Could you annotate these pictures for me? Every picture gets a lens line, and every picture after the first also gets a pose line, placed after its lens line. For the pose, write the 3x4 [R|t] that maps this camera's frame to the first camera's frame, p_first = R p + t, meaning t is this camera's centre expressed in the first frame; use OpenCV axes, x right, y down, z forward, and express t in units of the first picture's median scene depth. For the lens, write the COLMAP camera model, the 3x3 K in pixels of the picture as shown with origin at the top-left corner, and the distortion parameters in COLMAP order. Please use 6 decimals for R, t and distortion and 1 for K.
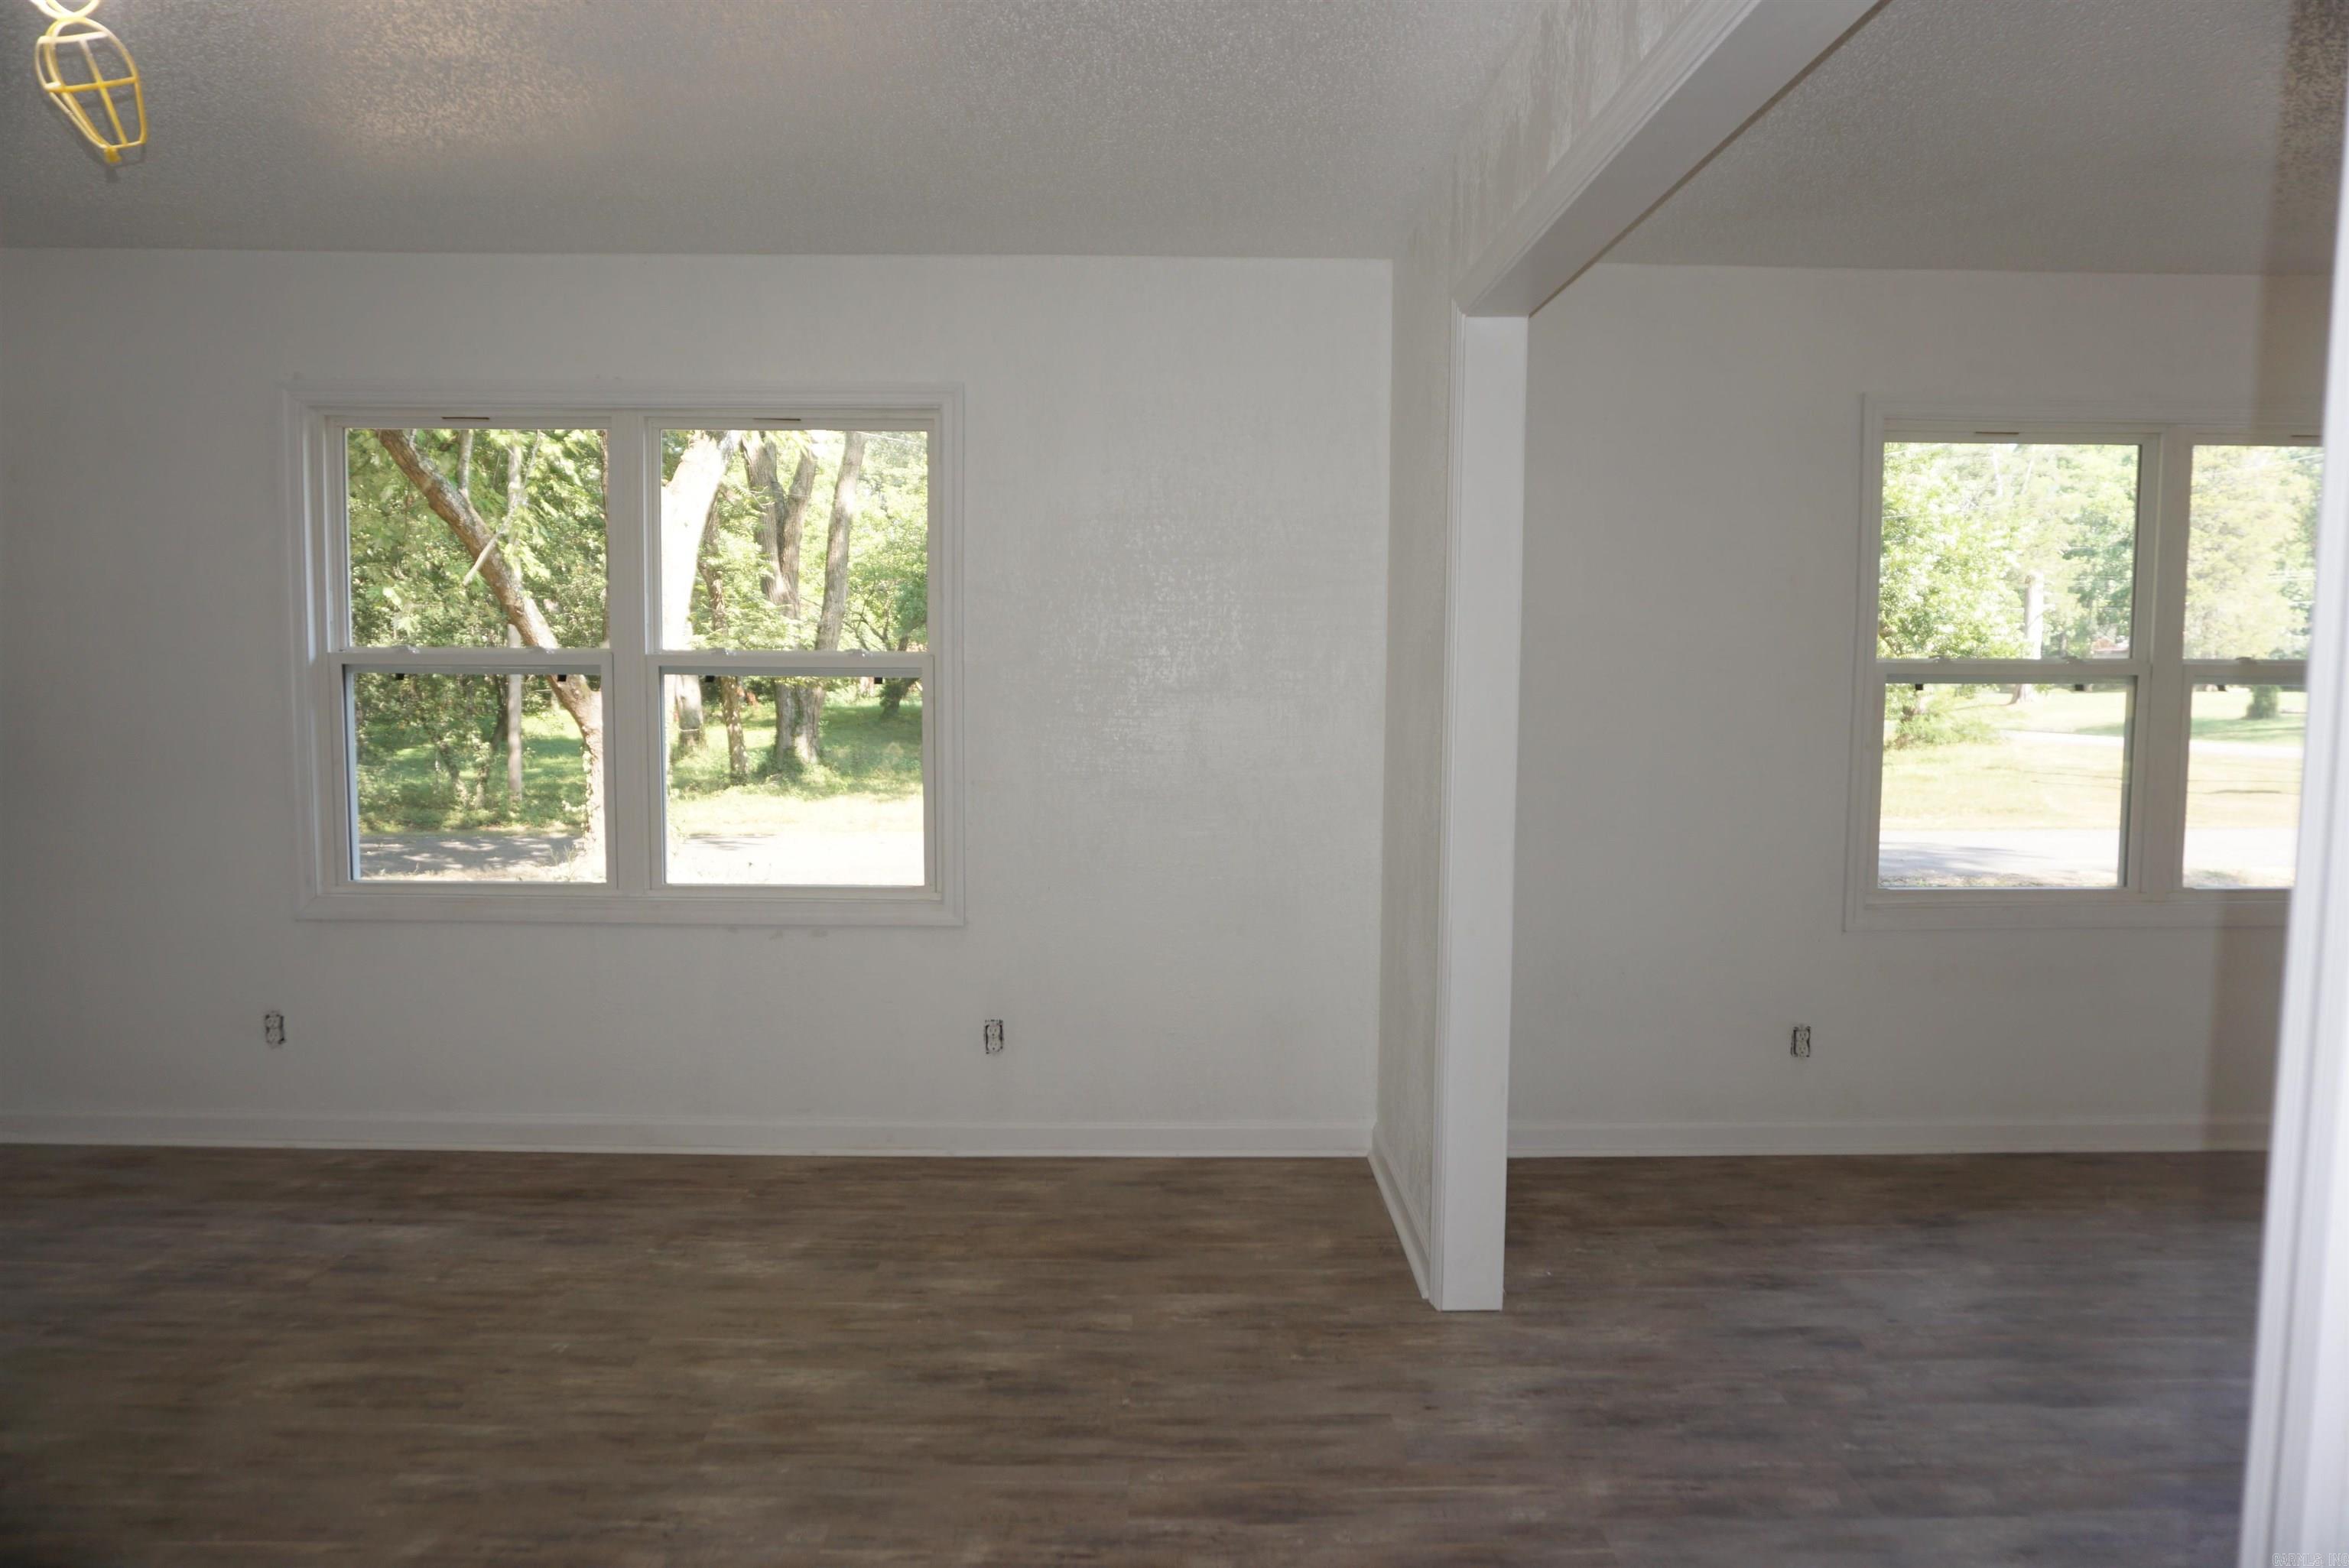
lens RADIAL K [[1566.2, 0, 1179.5], [0, 1566.2, 786.1], [0, 0, 1]] dist [-0.059358, 0.034635]
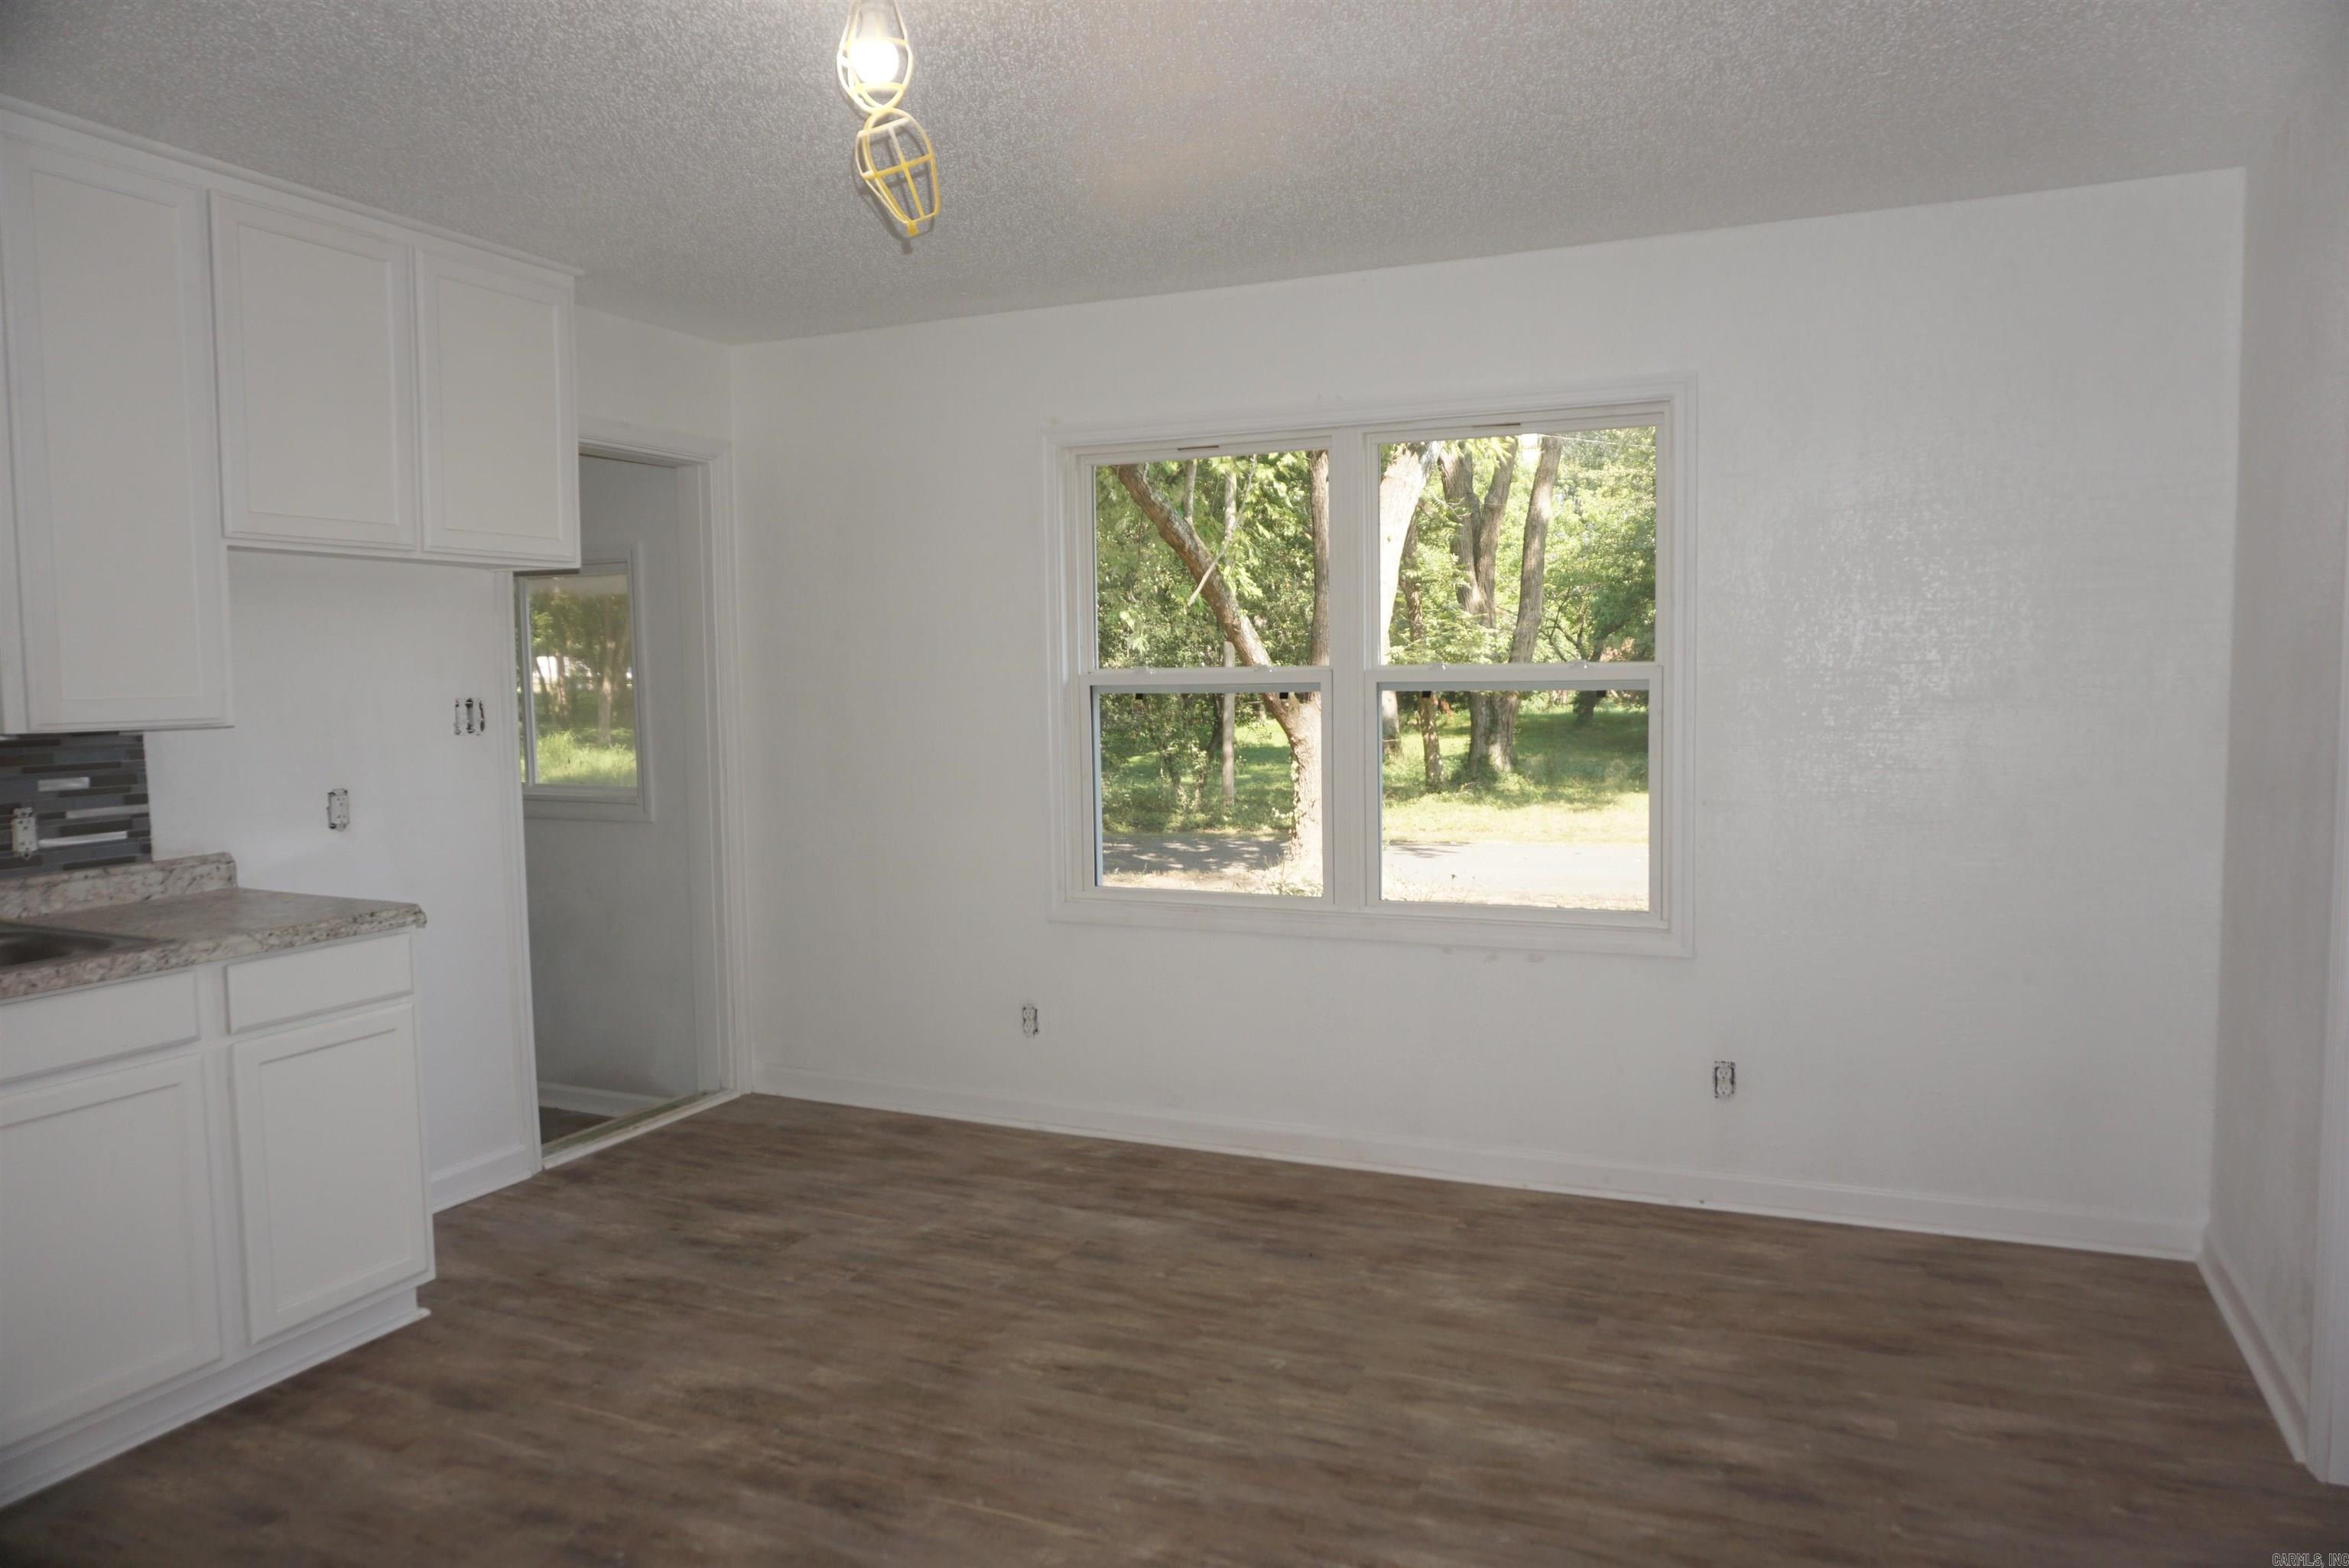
lens RADIAL K [[1566.2, 0, 1171.9], [0, 1566.2, 781.3], [0, 0, 1]] dist [-0.059358, 0.034635]
pose [[0.904956, 0.007499, -0.425439, -0.030644], [-0.010766, 0.999928, -0.005274, -0.007685], [0.425369, 0.009353, 0.904972, 0.043653]]
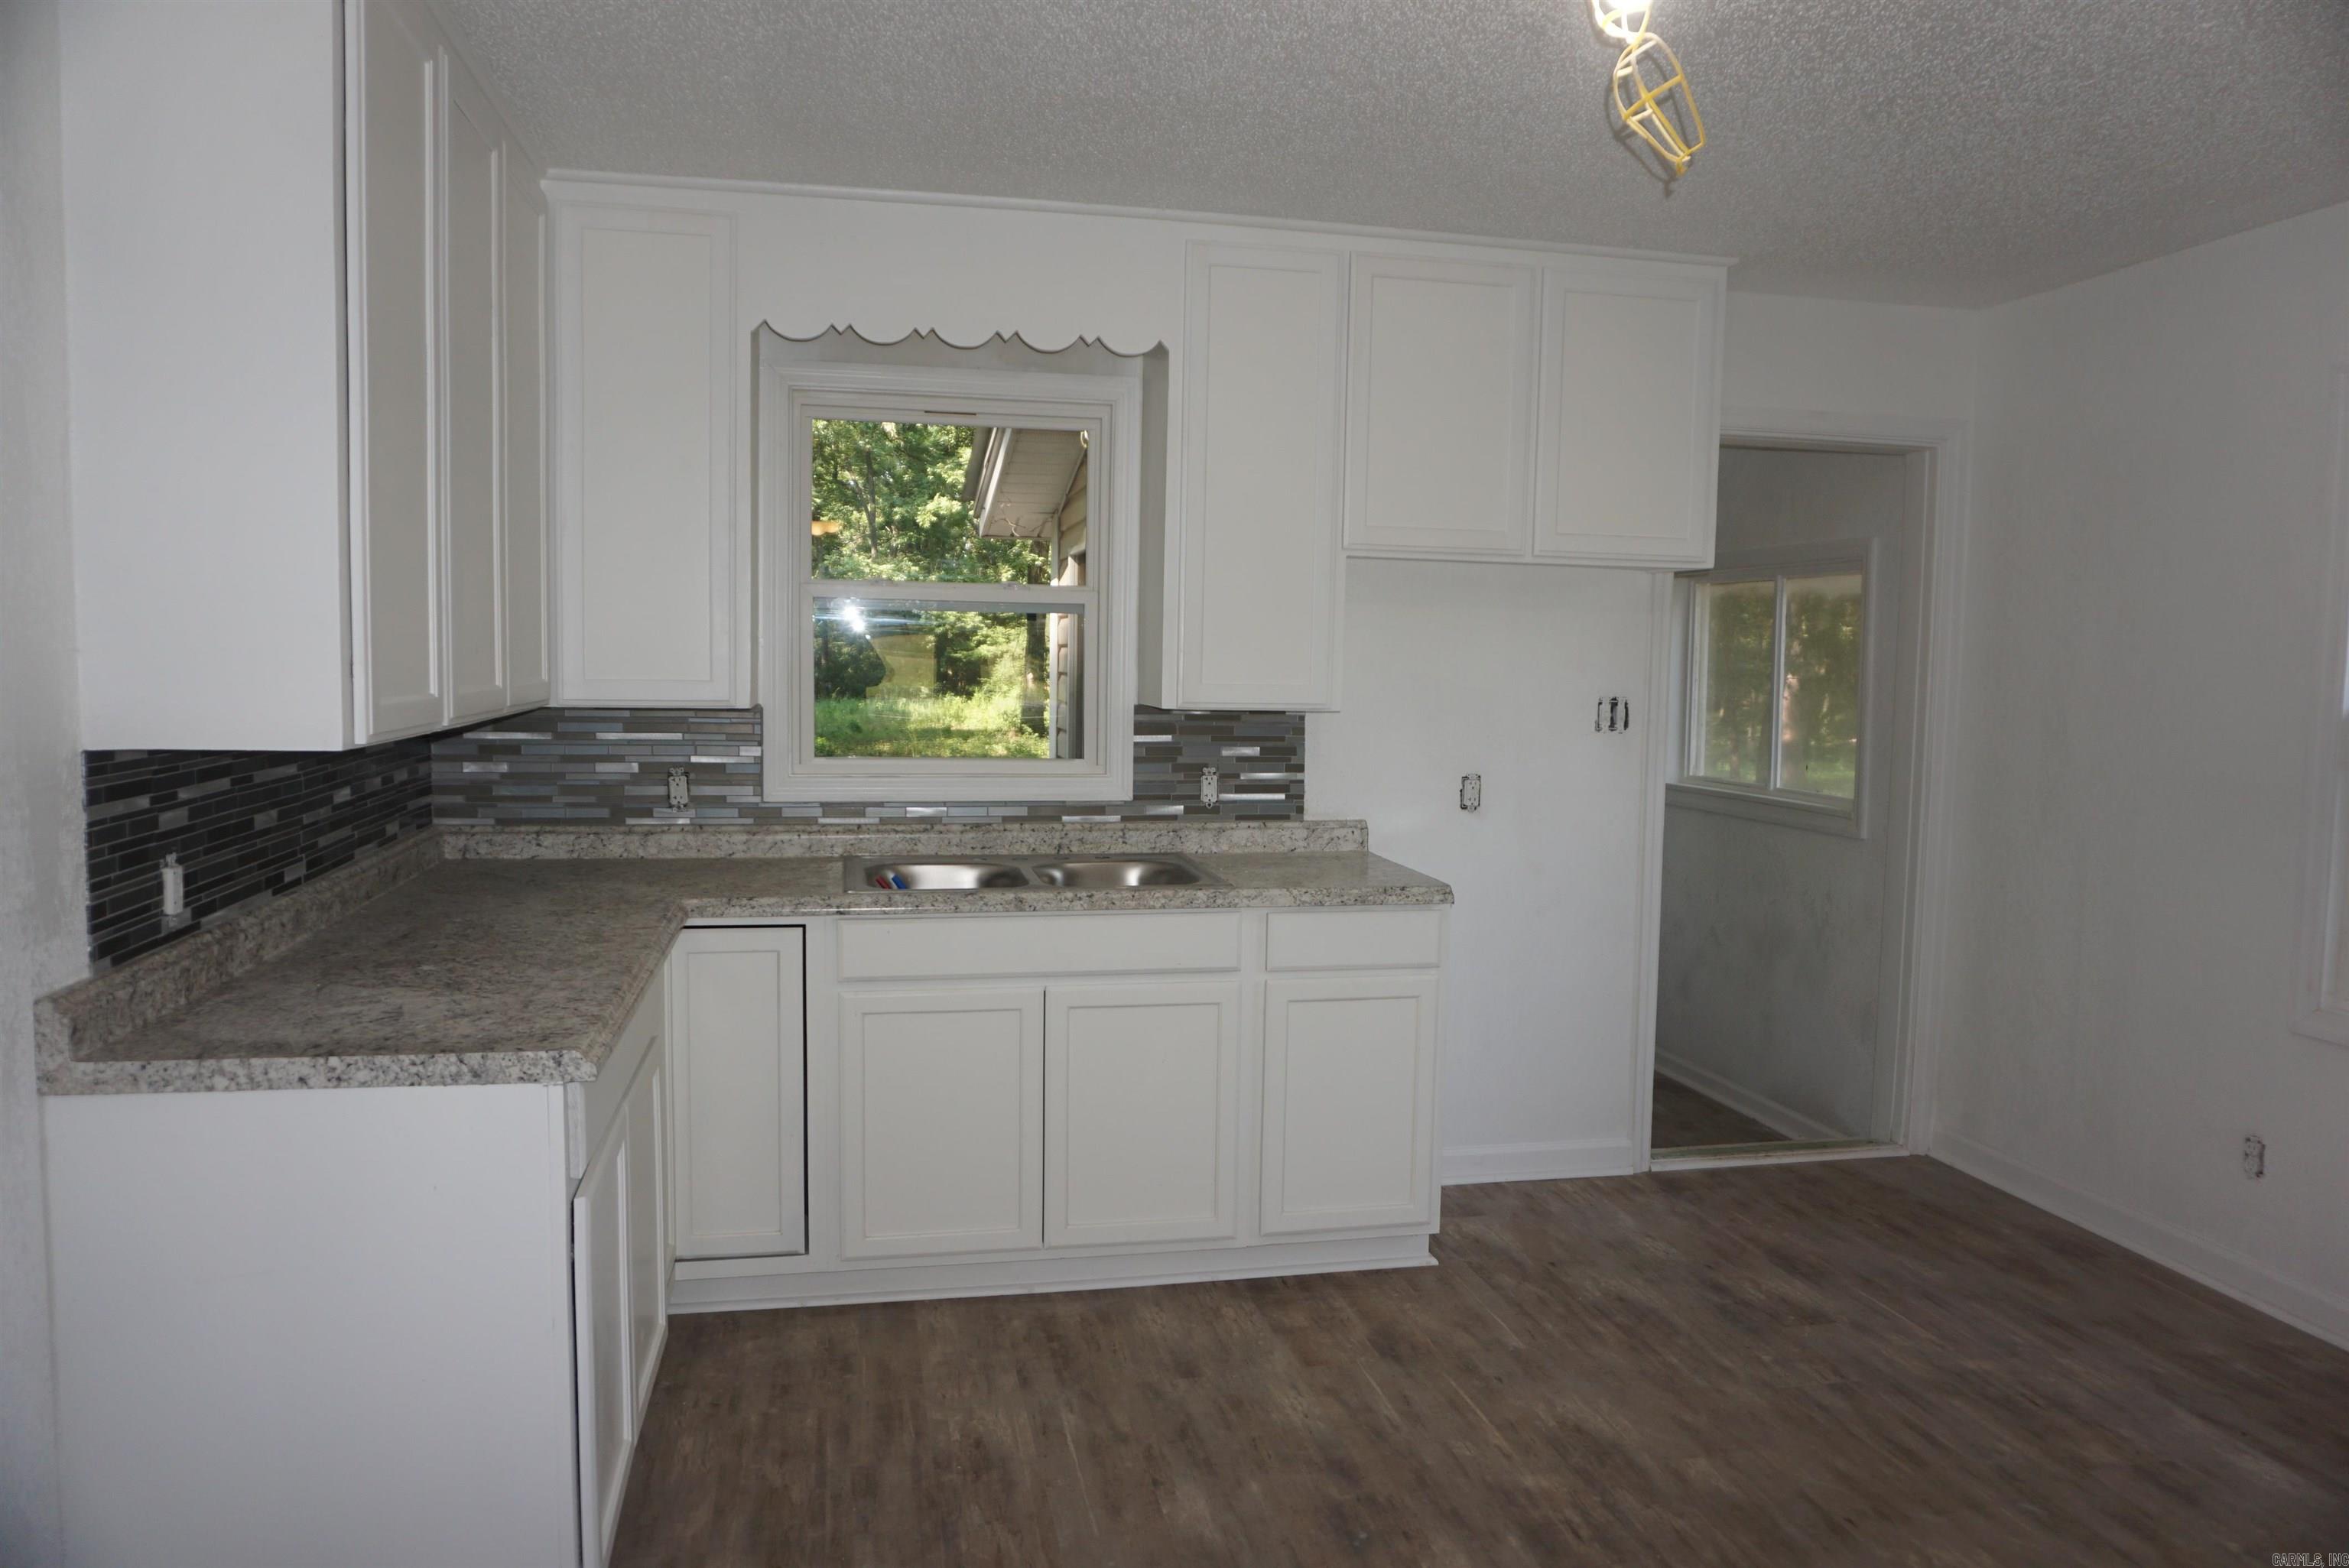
lens RADIAL K [[1566.2, 0, 1174.7], [0, 1566.2, 771.5], [0, 0, 1]] dist [-0.059358, 0.034635]
pose [[0.184268, 0.061128, -0.980973, 0.110526], [-0.092974, 0.994673, 0.044517, -0.034277], [0.978469, 0.083002, 0.188970, 0.308598]]
